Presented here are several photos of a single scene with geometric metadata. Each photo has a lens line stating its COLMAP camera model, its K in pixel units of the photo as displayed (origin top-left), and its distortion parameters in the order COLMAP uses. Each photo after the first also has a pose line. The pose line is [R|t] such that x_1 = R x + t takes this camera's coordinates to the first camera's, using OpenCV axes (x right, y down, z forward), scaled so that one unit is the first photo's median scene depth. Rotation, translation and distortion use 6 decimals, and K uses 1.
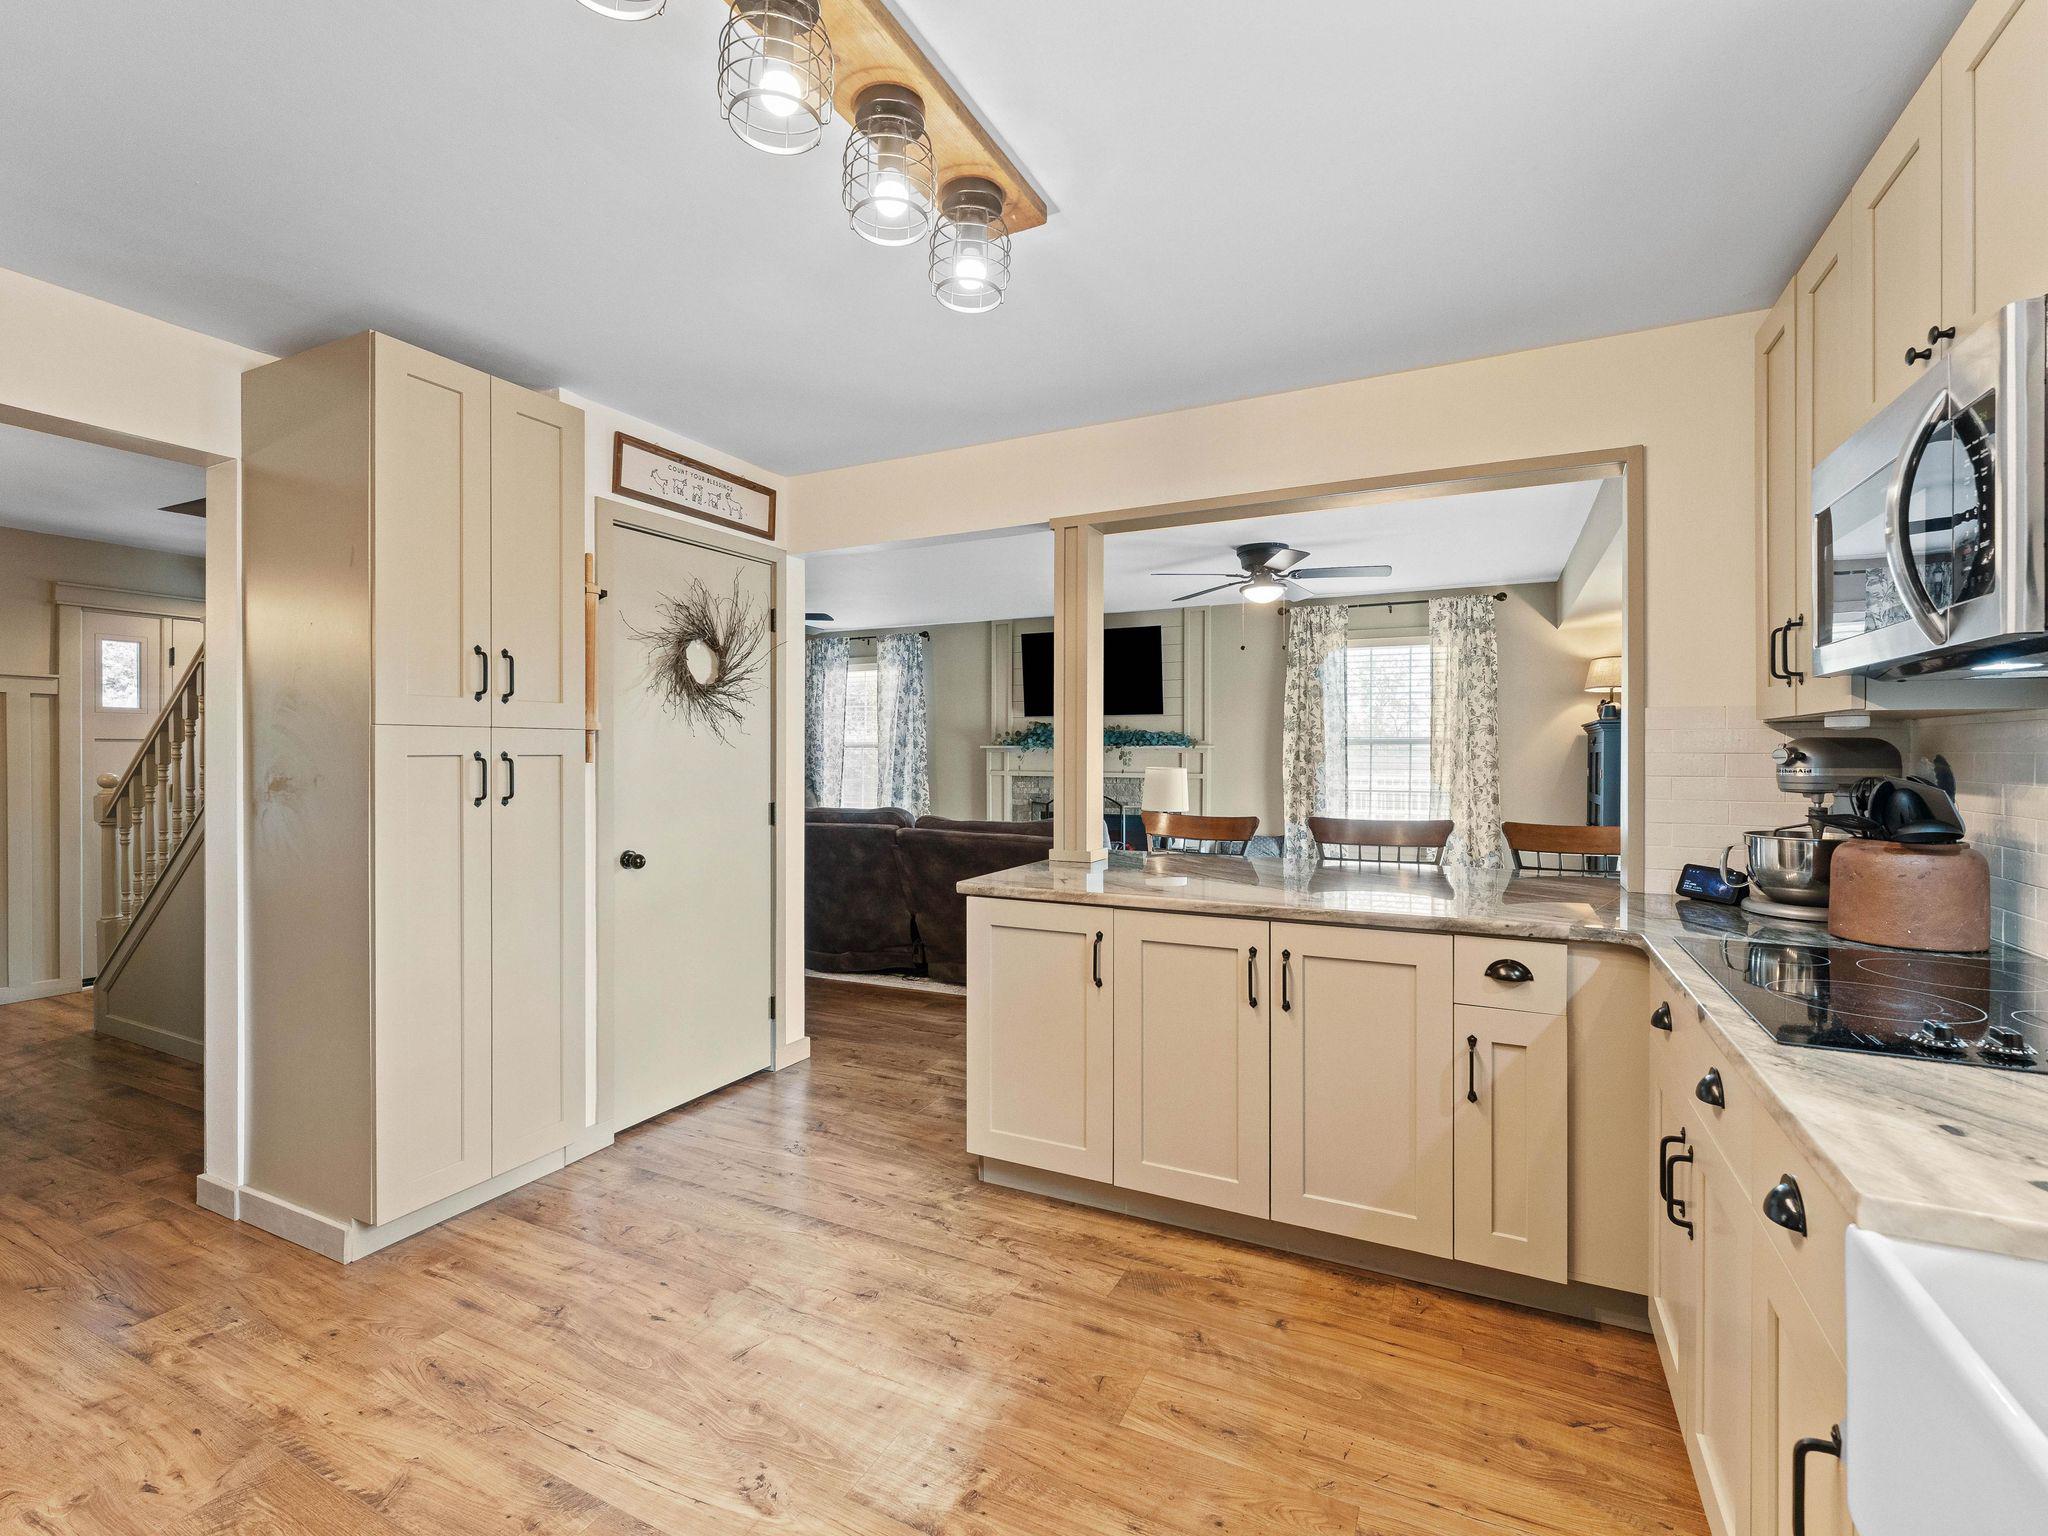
lens RADIAL K [[930.3, 0, 1024.5], [0, 930.3, 755.8], [0, 0, 1]] dist [-0.000019, -0.000069]
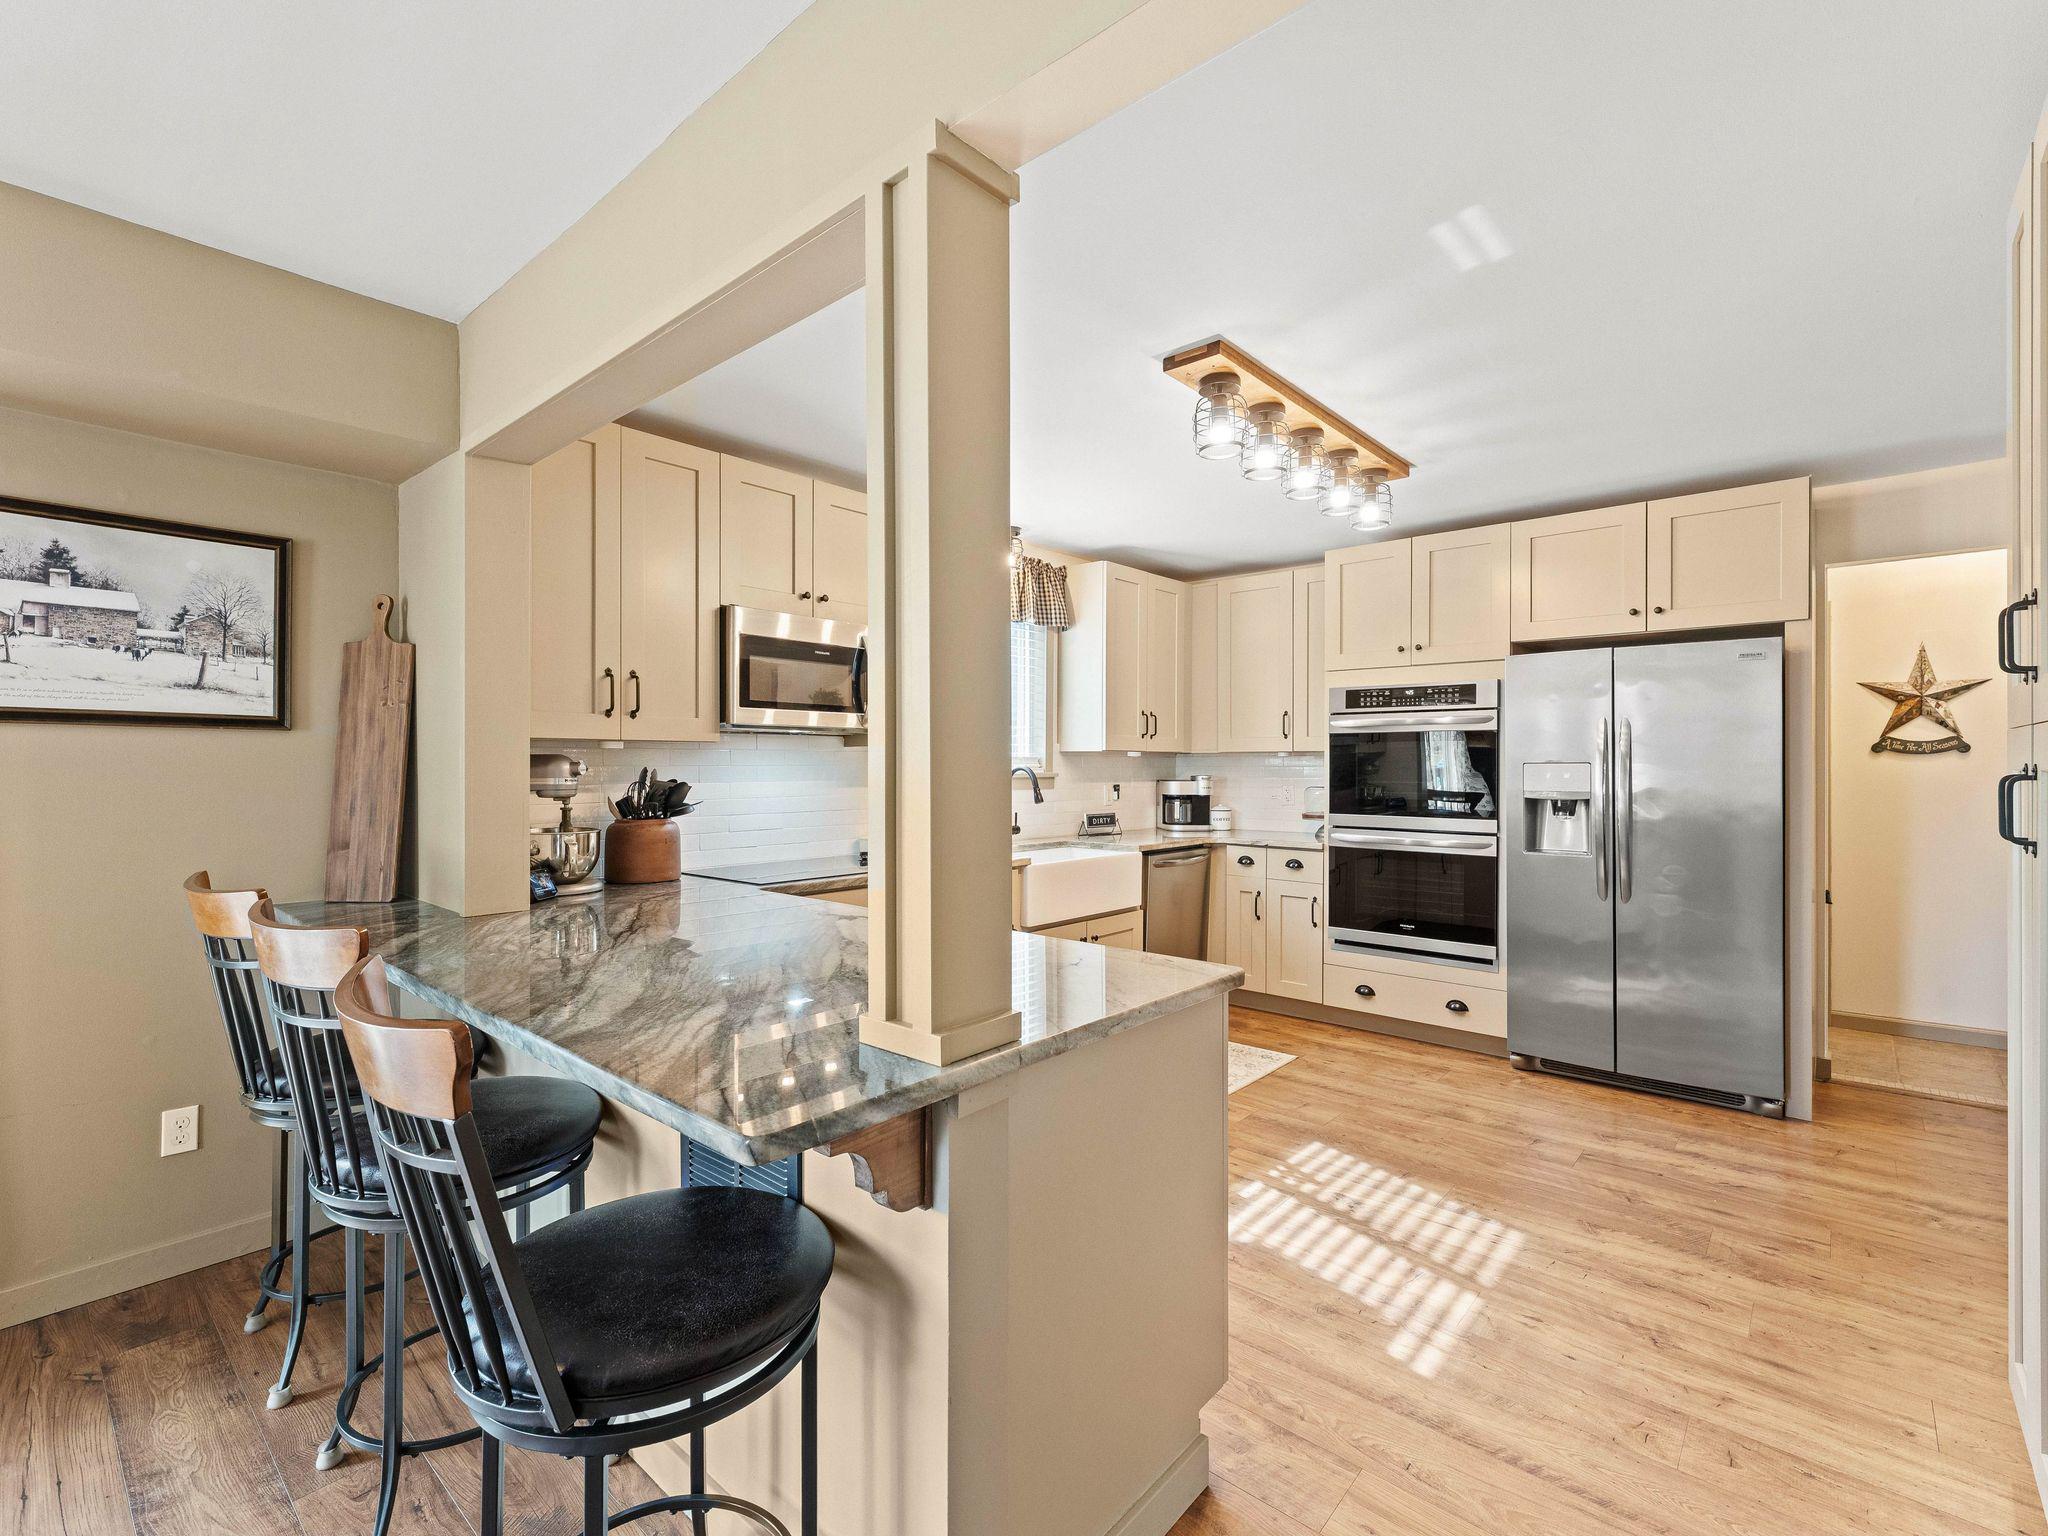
lens RADIAL K [[923.0, 0, 1022.8], [0, 923.0, 765.0], [0, 0, 1]] dist [-0.000694, -0.000275]
pose [[-0.965407, 0.000008, 0.260746, -0.104528], [0.001142, 0.999991, 0.004197, -0.008898], [-0.260744, 0.004350, -0.965398, 1.916585]]
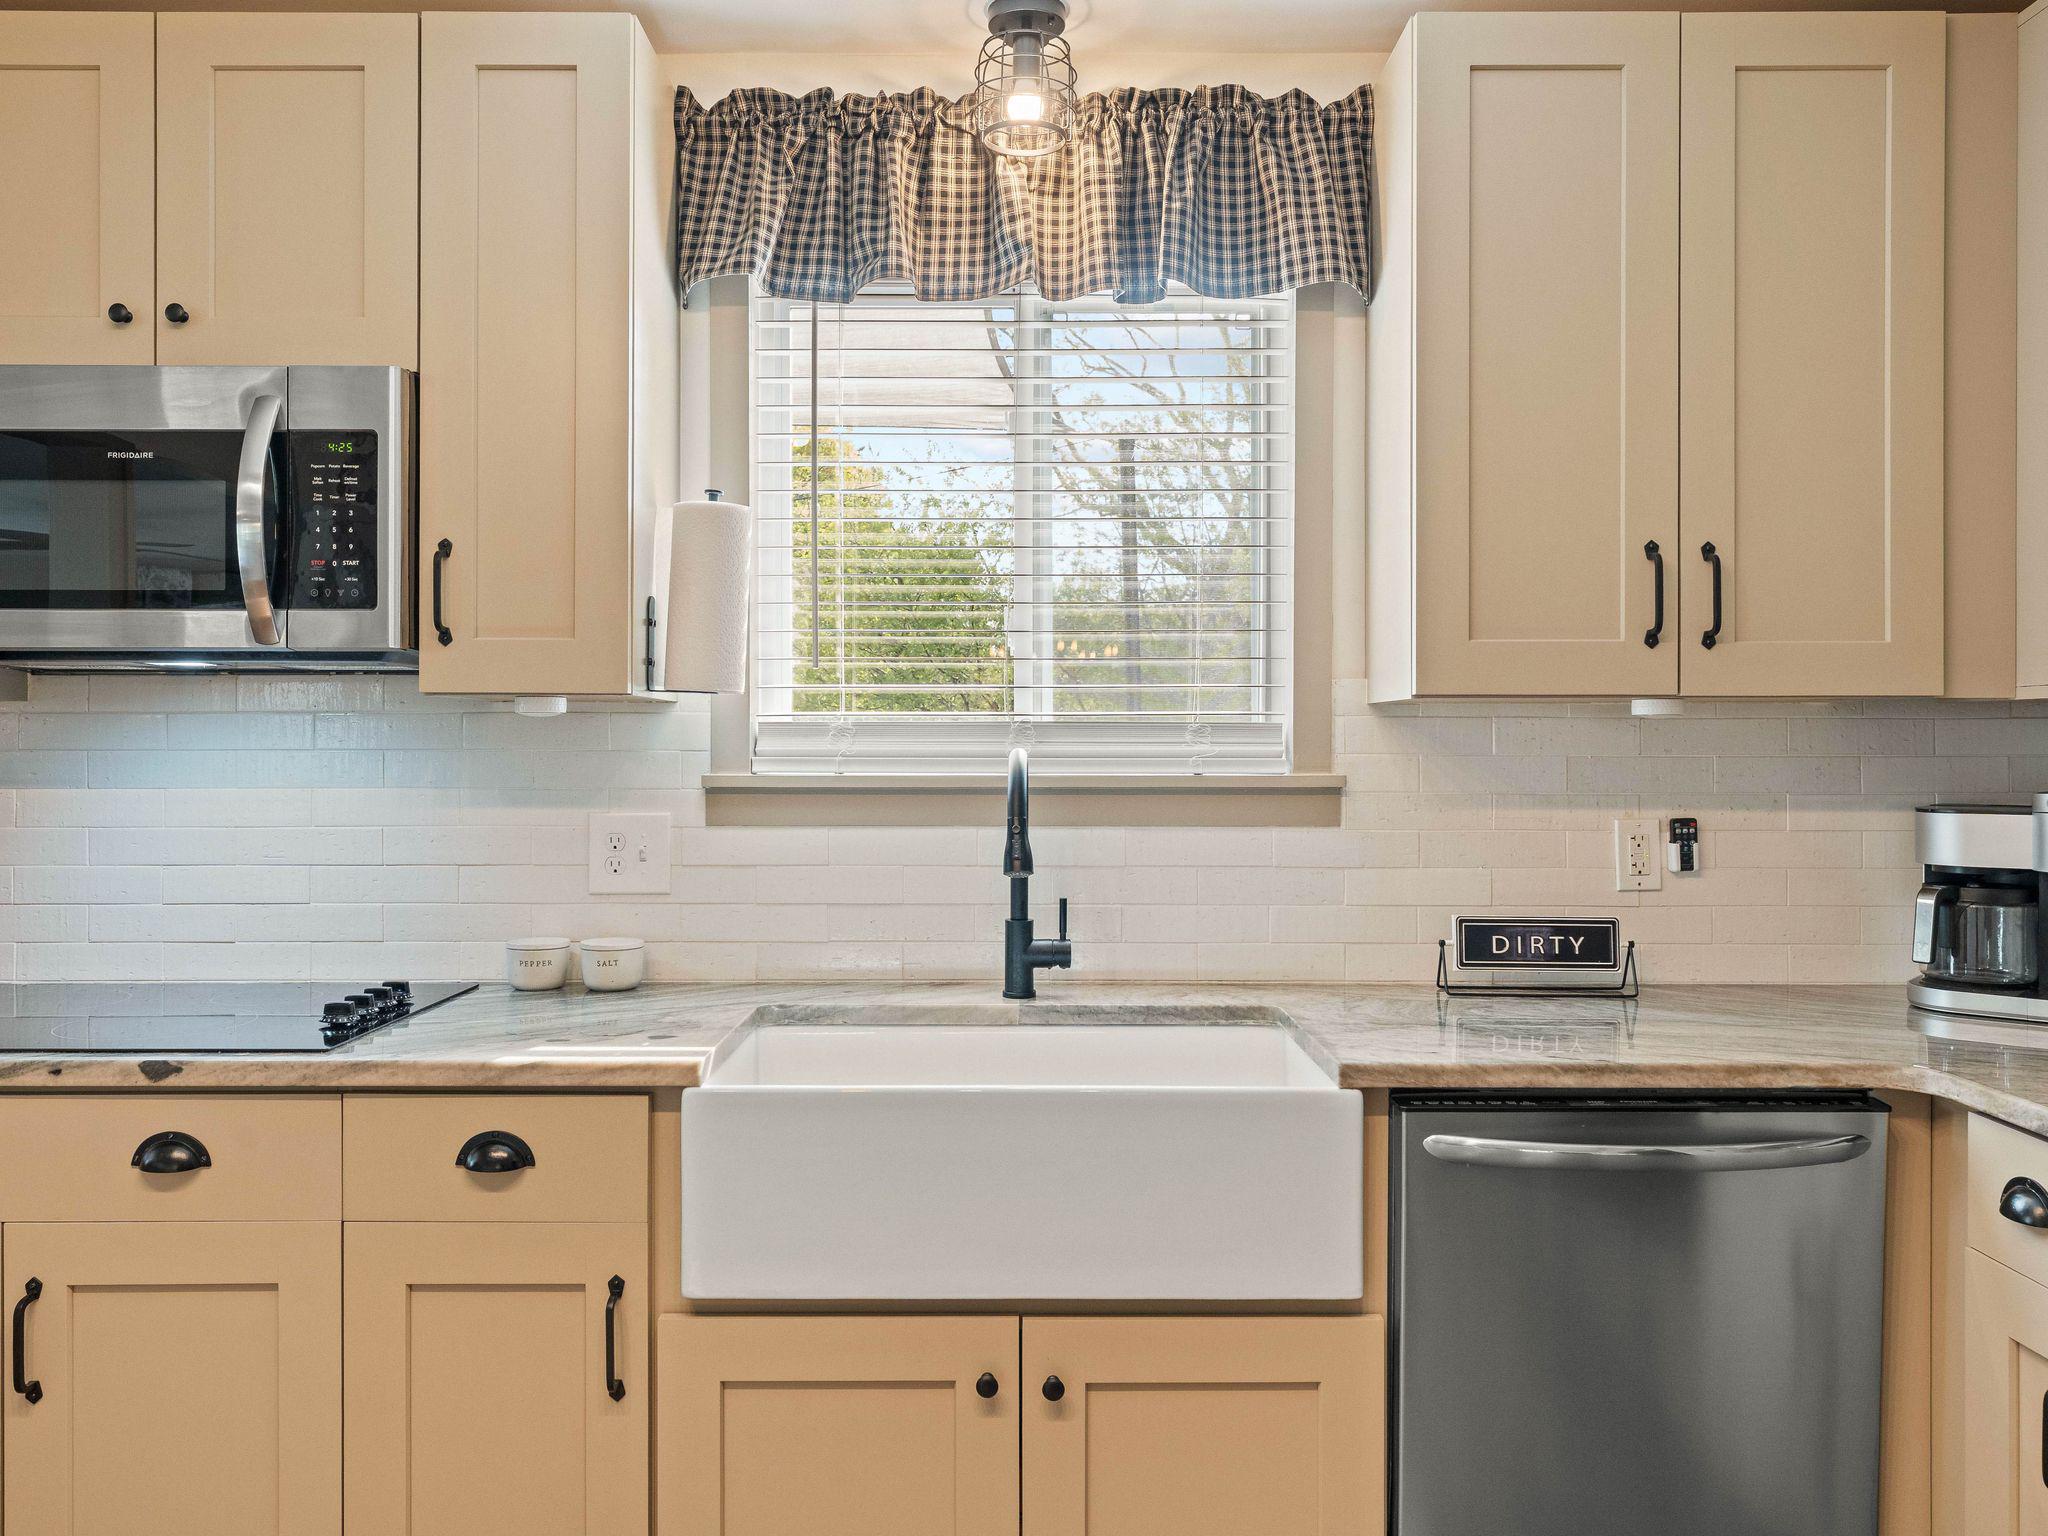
lens RADIAL K [[1531.1, 0, 1016.5], [0, 1531.1, 748.1], [0, 0, 1]] dist [-0.000915, 0.002832]
pose [[-0.445213, 0.002163, 0.895422, -0.478202], [0.003418, 0.999994, -0.000717, -0.000870], [-0.895418, 0.002742, -0.445218, 0.547882]]
